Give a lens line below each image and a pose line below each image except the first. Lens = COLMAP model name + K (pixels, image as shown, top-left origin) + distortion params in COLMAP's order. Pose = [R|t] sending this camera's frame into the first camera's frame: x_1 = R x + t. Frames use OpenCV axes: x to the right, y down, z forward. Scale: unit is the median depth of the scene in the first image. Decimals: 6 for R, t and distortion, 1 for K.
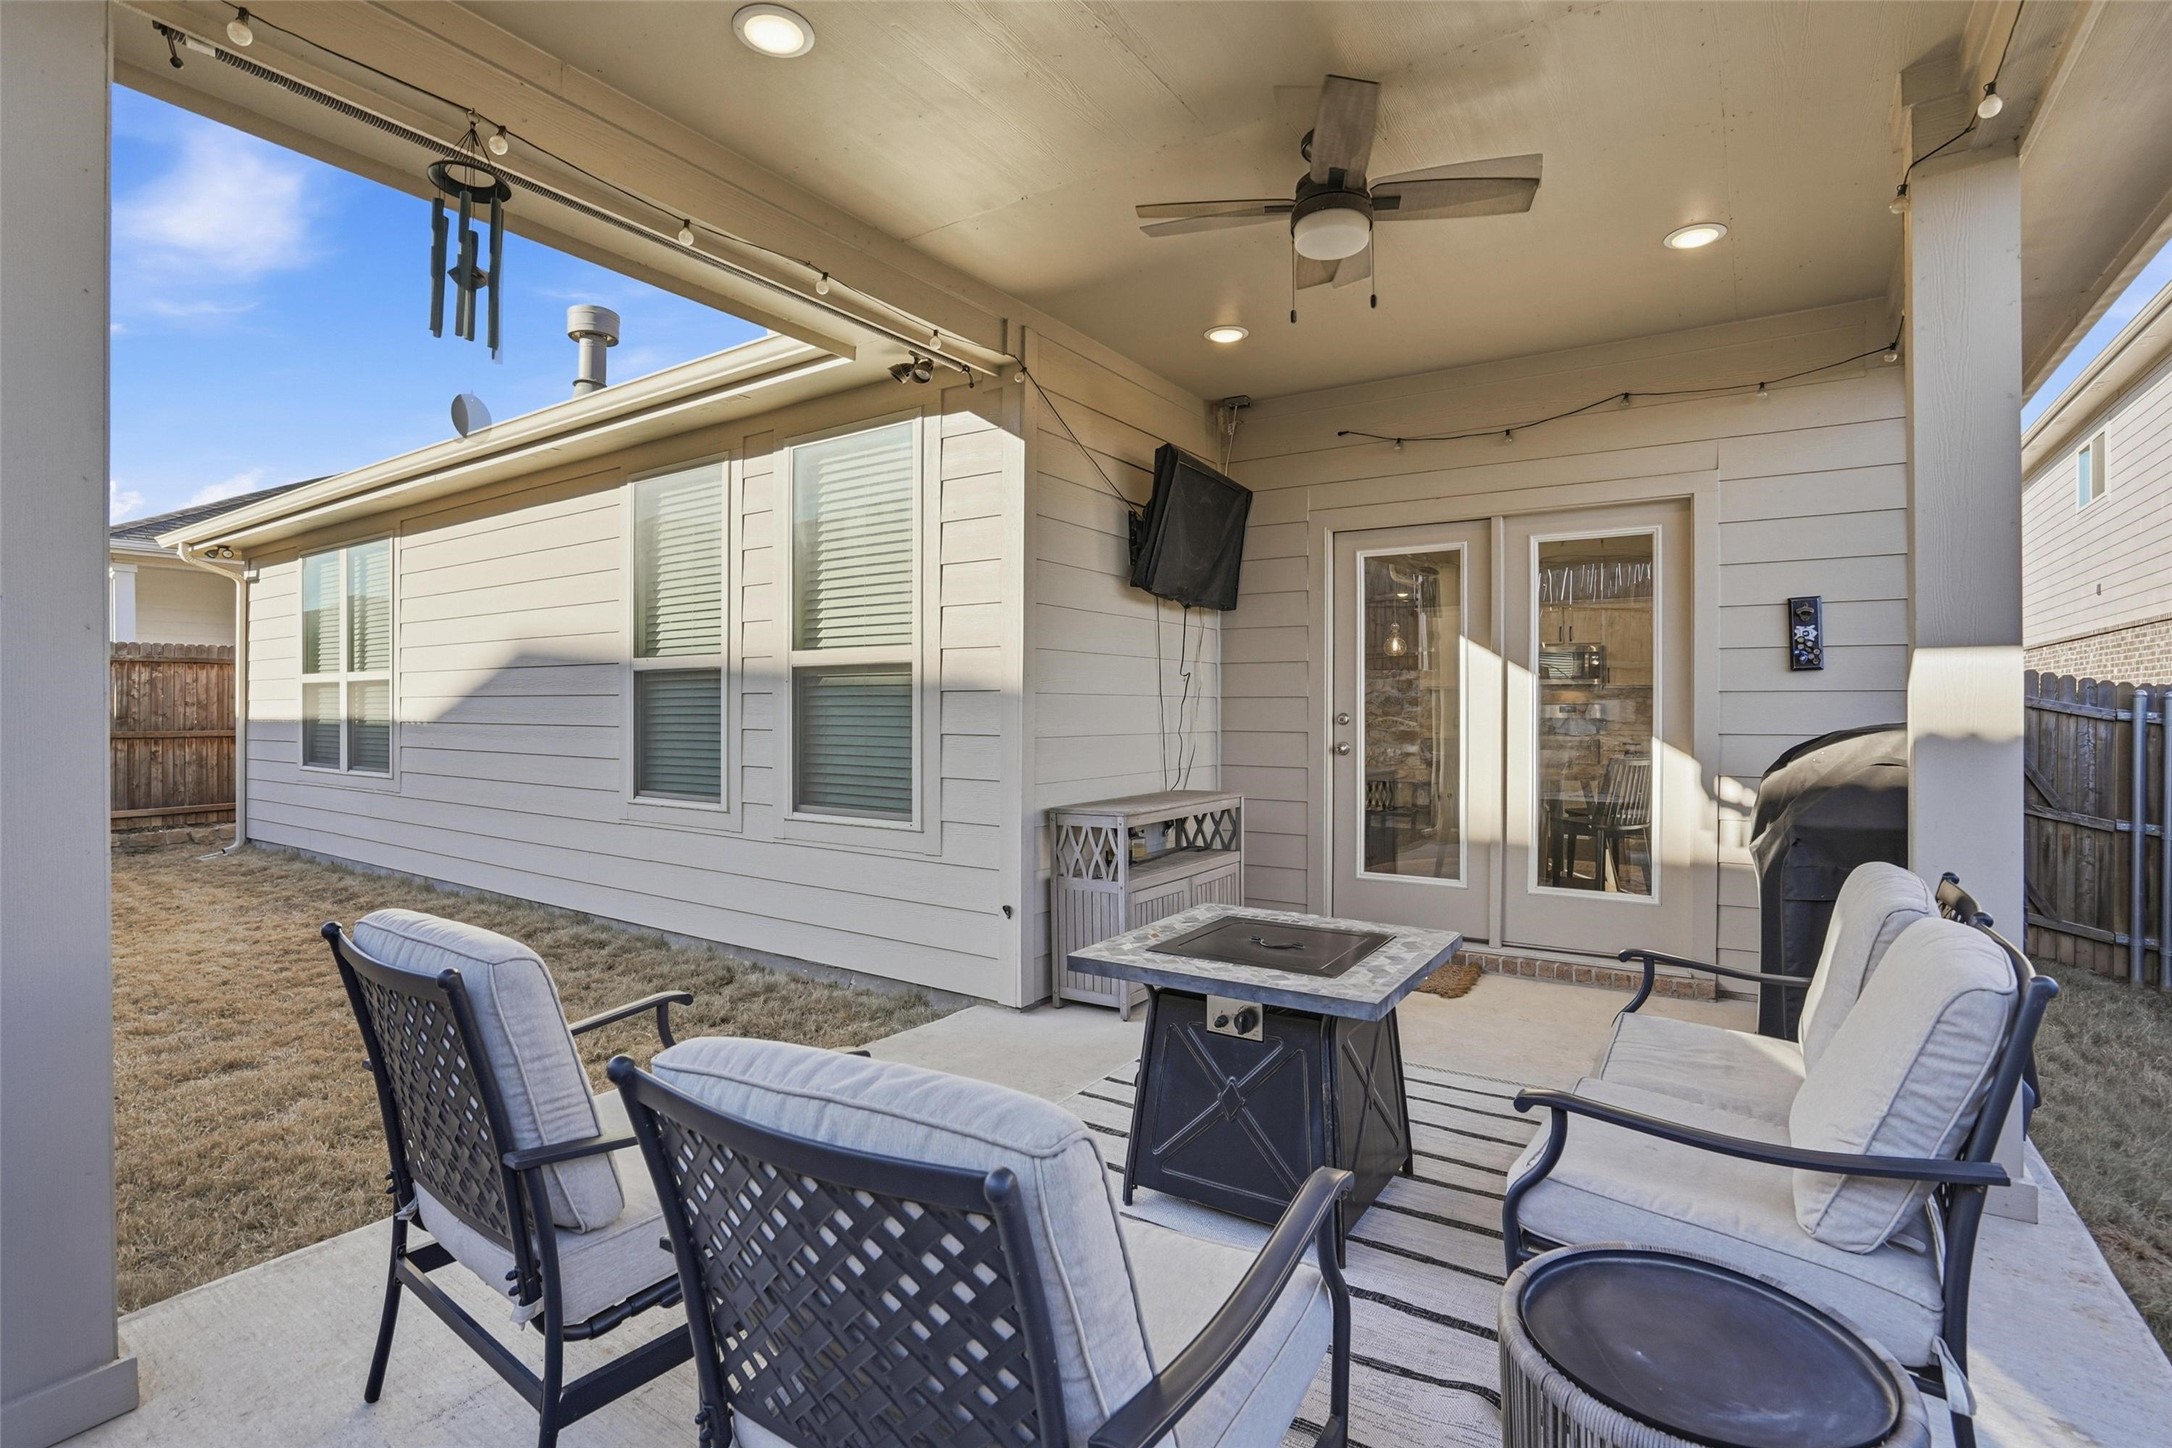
lens RADIAL K [[1023.4, 0, 1094.9], [0, 1023.4, 722.9], [0, 0, 1]] dist [-0.045141, 0.016363]
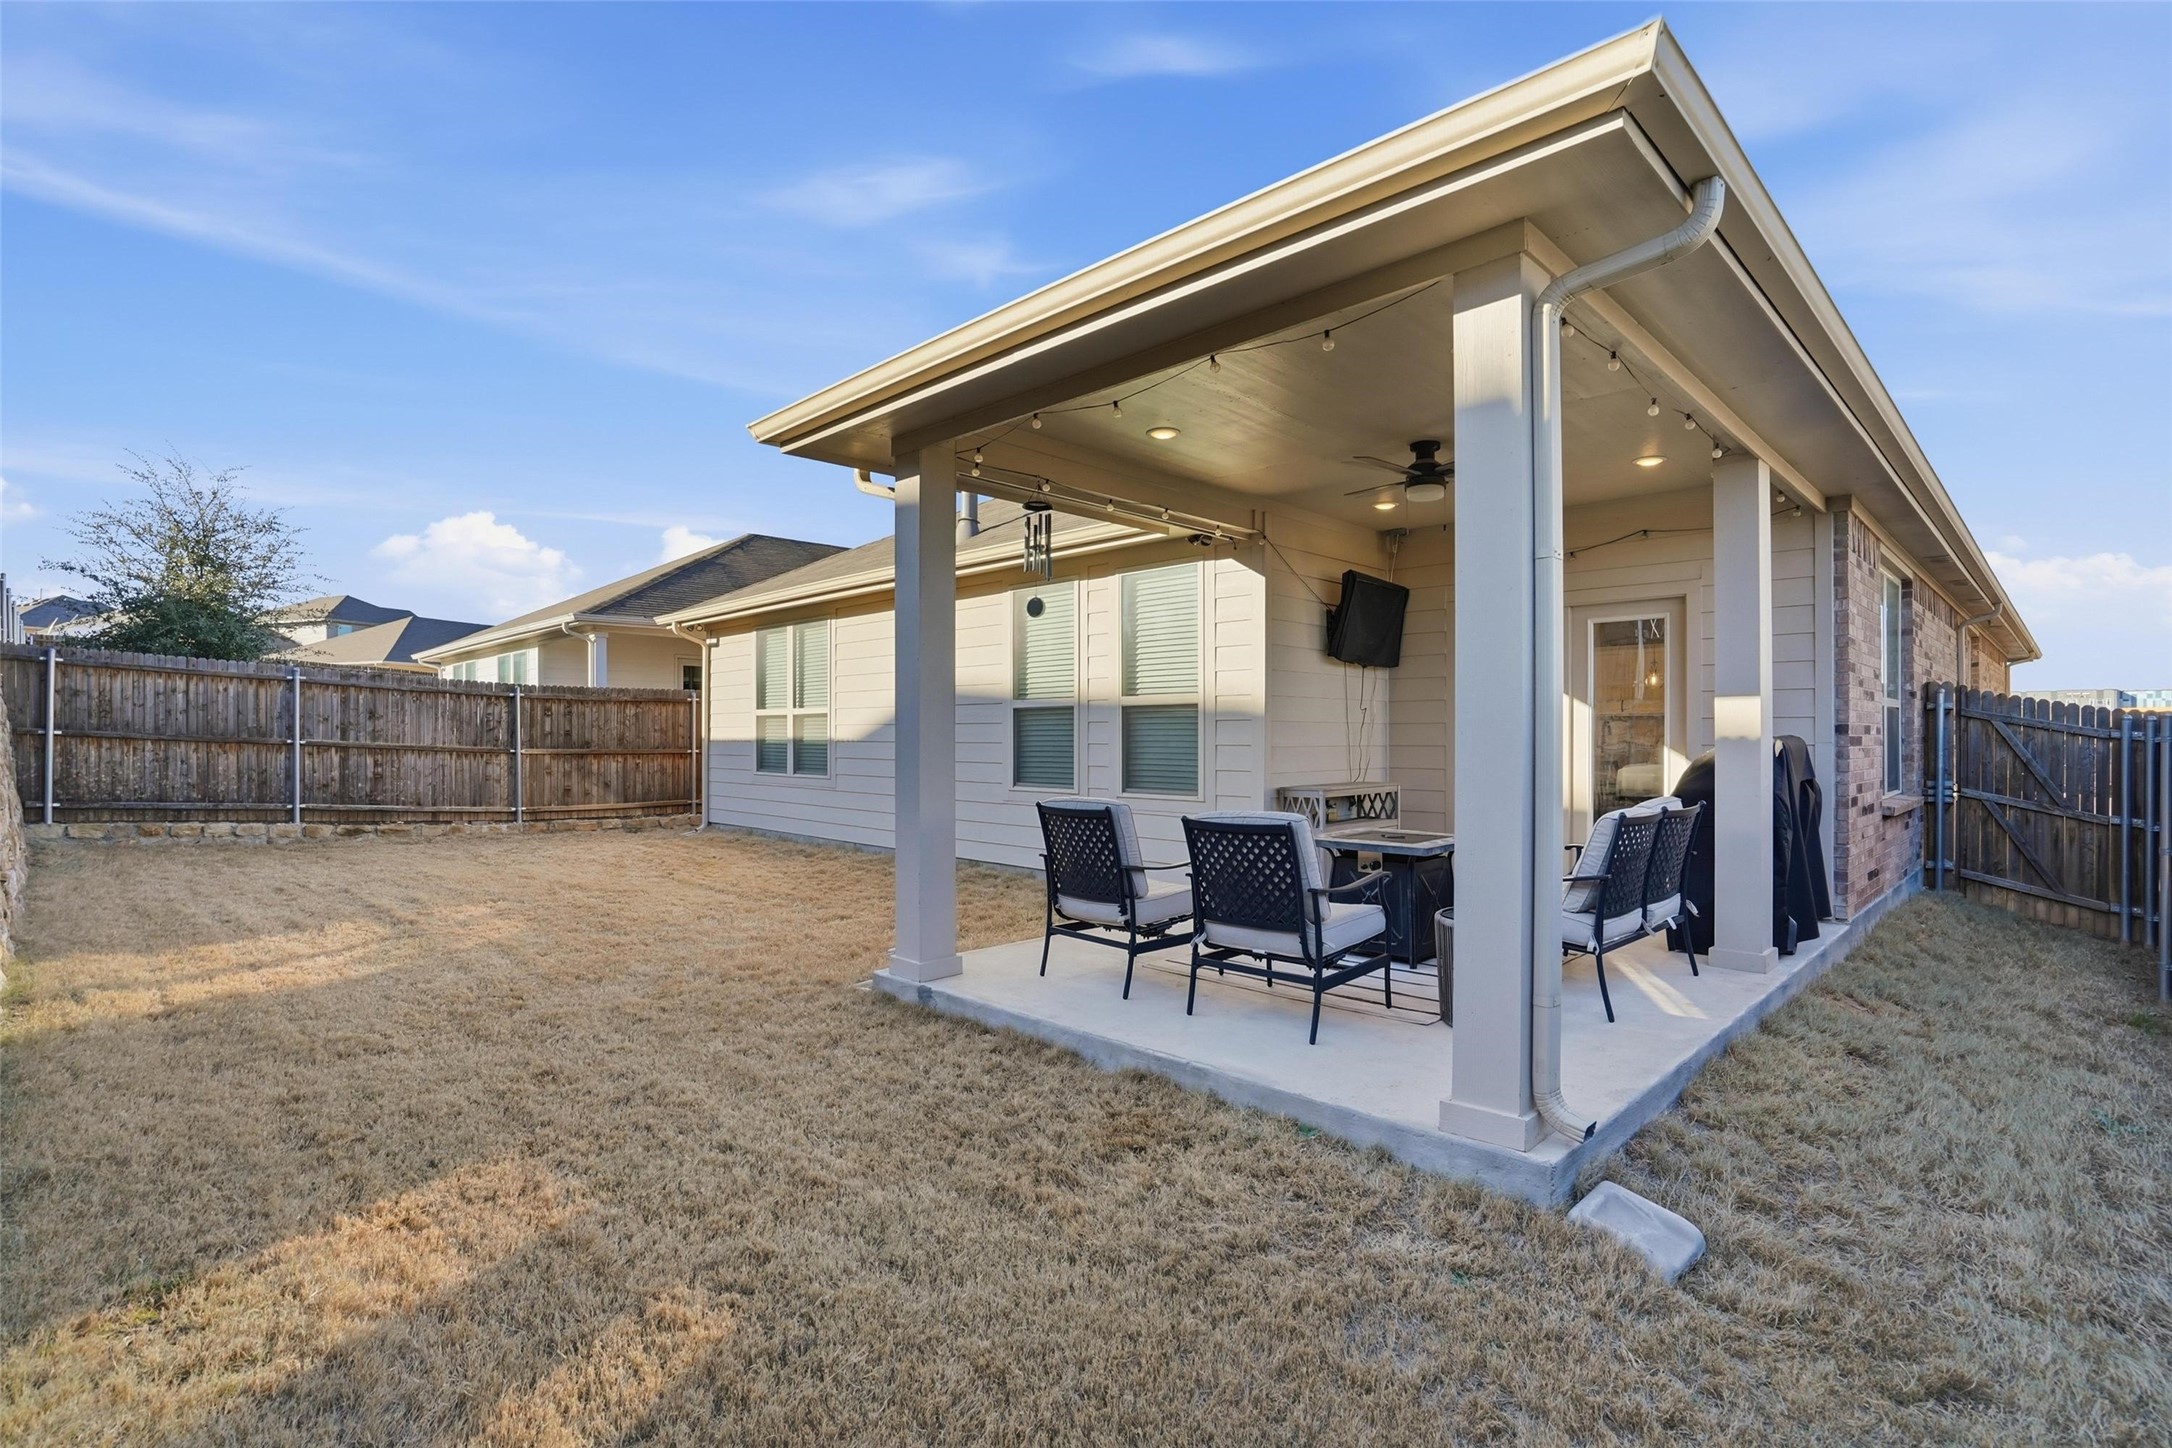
lens RADIAL K [[1023.4, 0, 1089.8], [0, 1023.4, 735.6], [0, 0, 1]] dist [-0.045141, 0.016363]
pose [[0.979167, -0.000849, -0.203053, -0.006136], [-0.002283, 0.999882, -0.015190, 0.019810], [0.203042, 0.015337, 0.979050, -0.648461]]
